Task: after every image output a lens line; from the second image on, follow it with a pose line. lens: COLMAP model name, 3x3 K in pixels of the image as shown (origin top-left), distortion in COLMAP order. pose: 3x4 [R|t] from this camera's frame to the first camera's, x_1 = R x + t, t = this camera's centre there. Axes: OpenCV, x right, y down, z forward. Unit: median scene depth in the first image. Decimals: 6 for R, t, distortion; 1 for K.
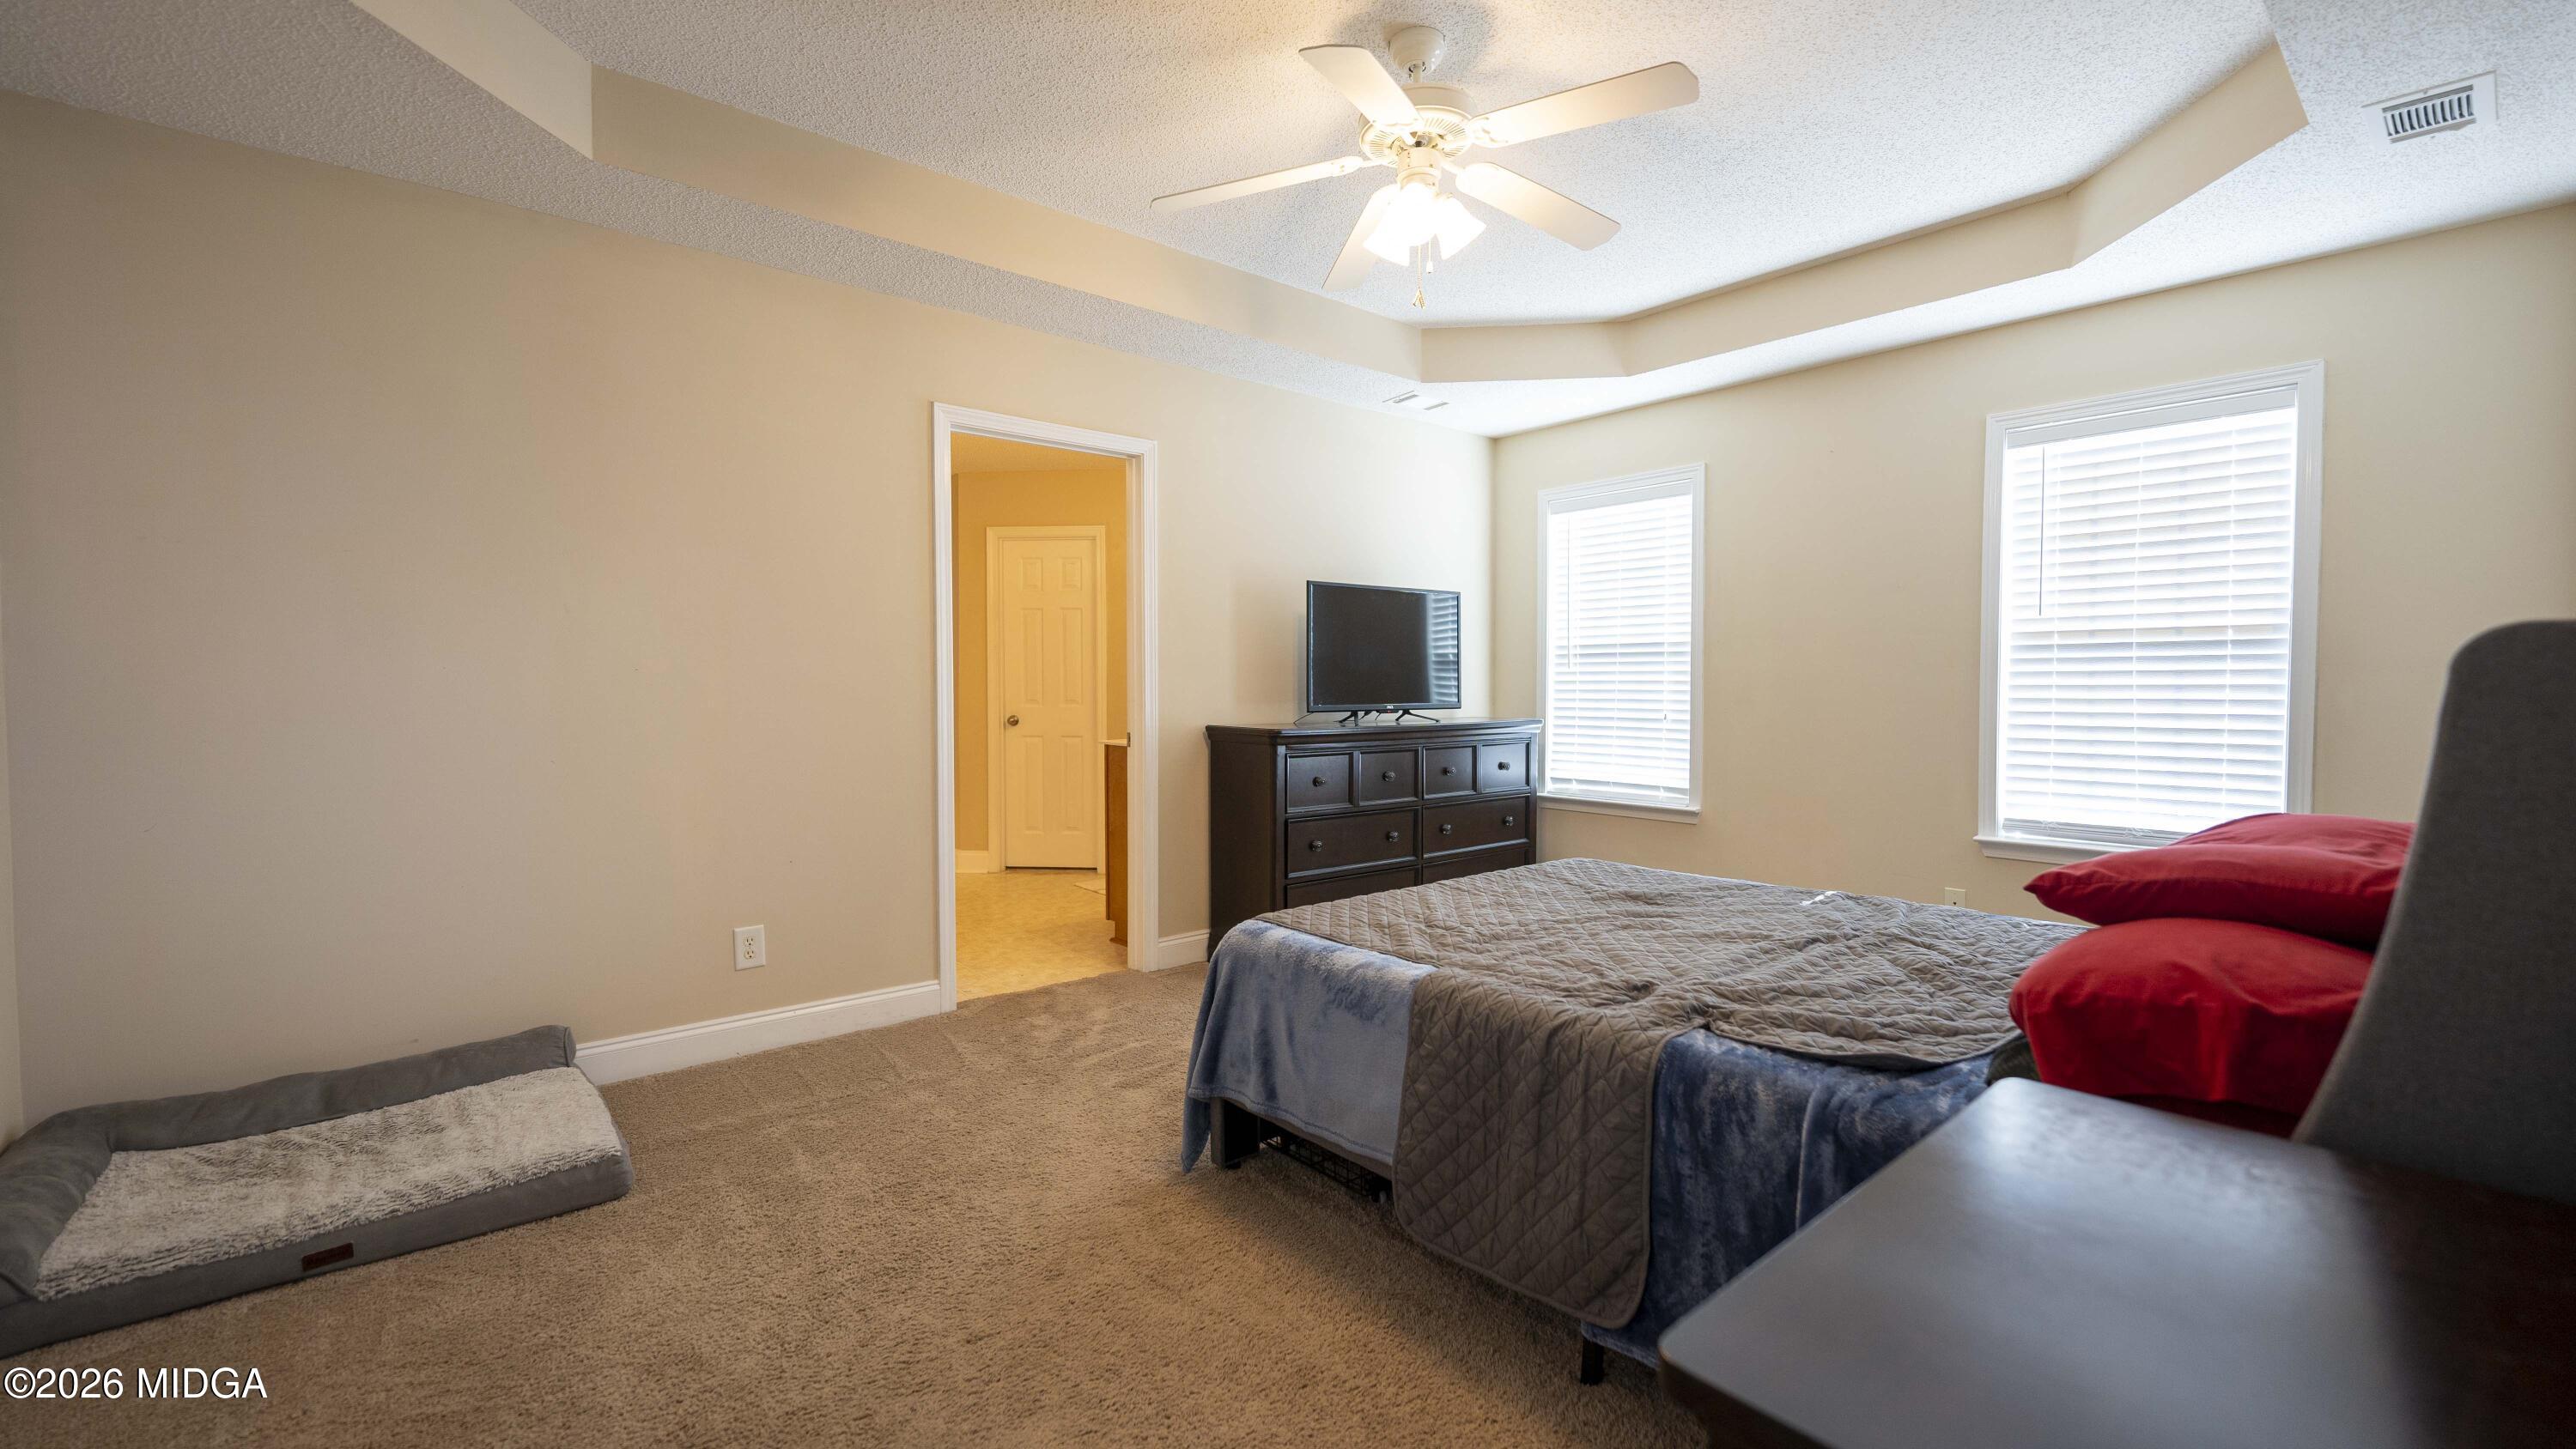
lens RADIAL K [[1045.4, 0, 1291.6], [0, 1045.4, 721.3], [0, 0, 1]] dist [-0.010046, -0.000014]
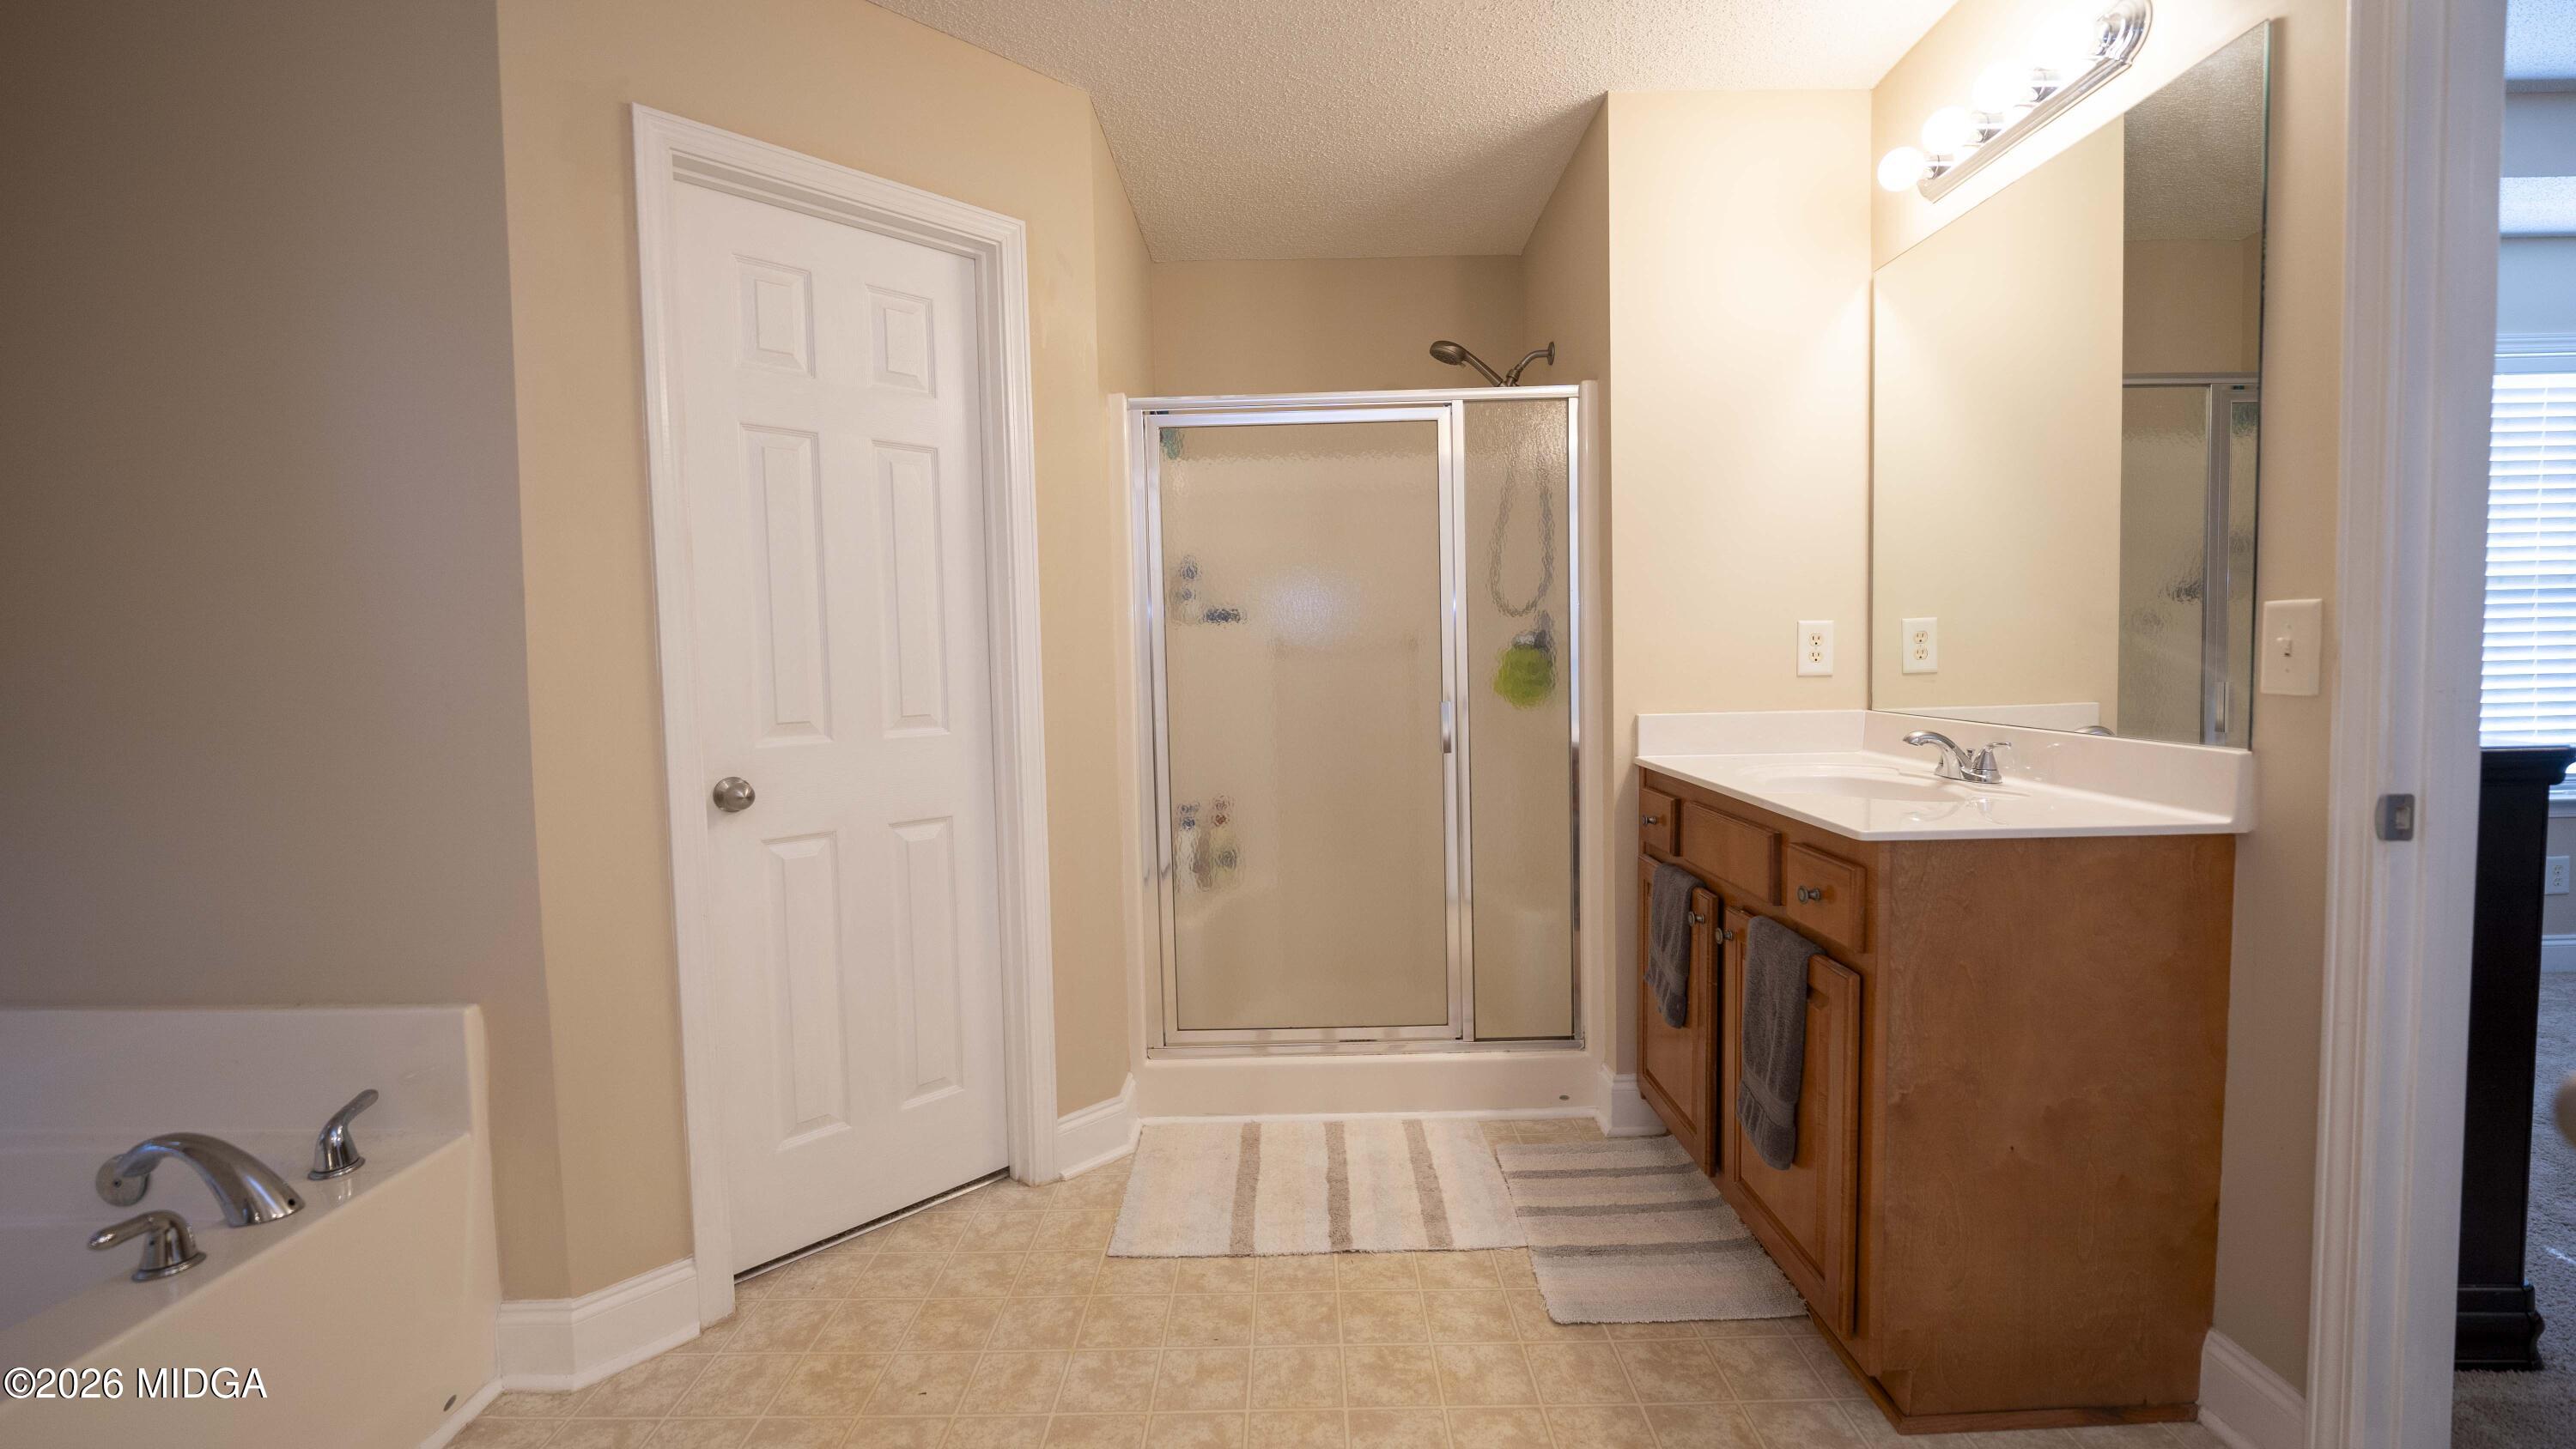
lens RADIAL K [[1045.4, 0, 1291.6], [0, 1045.4, 721.3], [0, 0, 1]] dist [-0.010046, -0.000014]
pose [[0.646495, -0.062838, 0.760326, -0.393685], [0.049604, 0.997956, 0.040299, -0.026127], [-0.761304, 0.011662, 0.648290, 0.688044]]
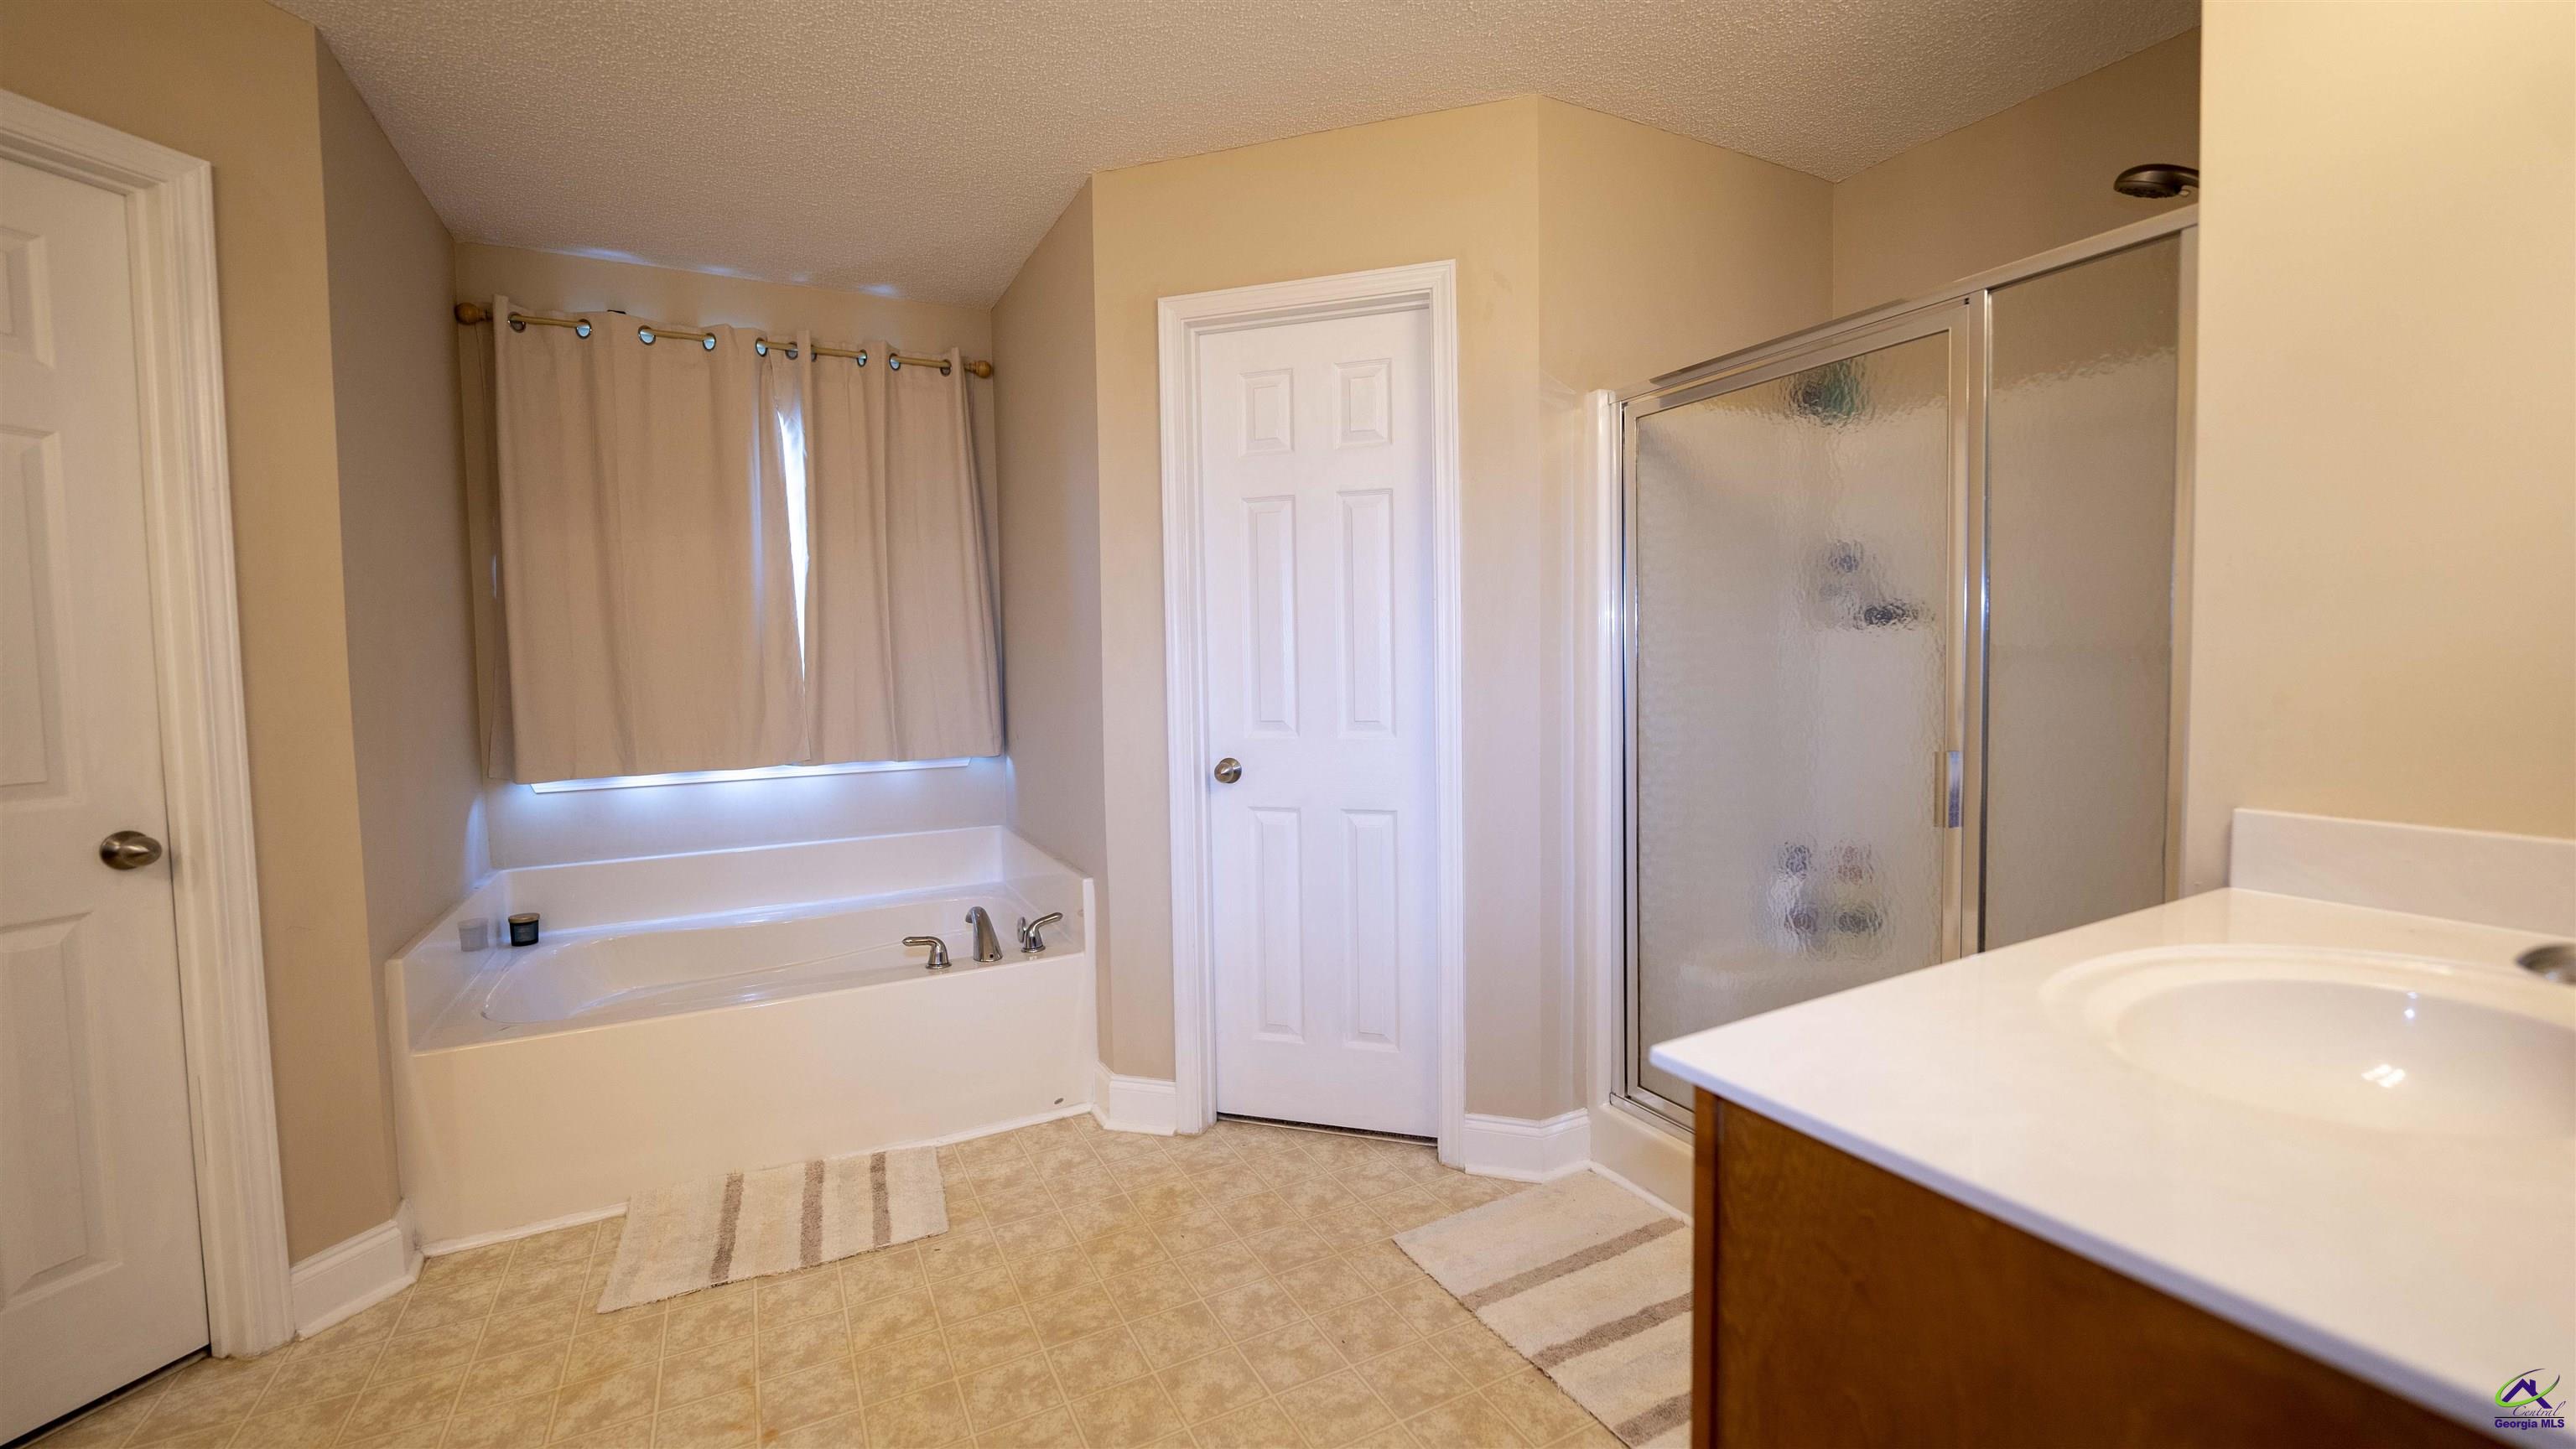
lens RADIAL K [[1045.6, 0, 1291.6], [0, 1045.6, 721.3], [0, 0, 1]] dist [-0.010046, -0.000014]
pose [[0.977003, -0.006760, -0.213118, -0.154173], [0.013086, 0.999514, 0.028286, -0.031943], [0.212823, -0.030424, 0.976617, 0.604165]]
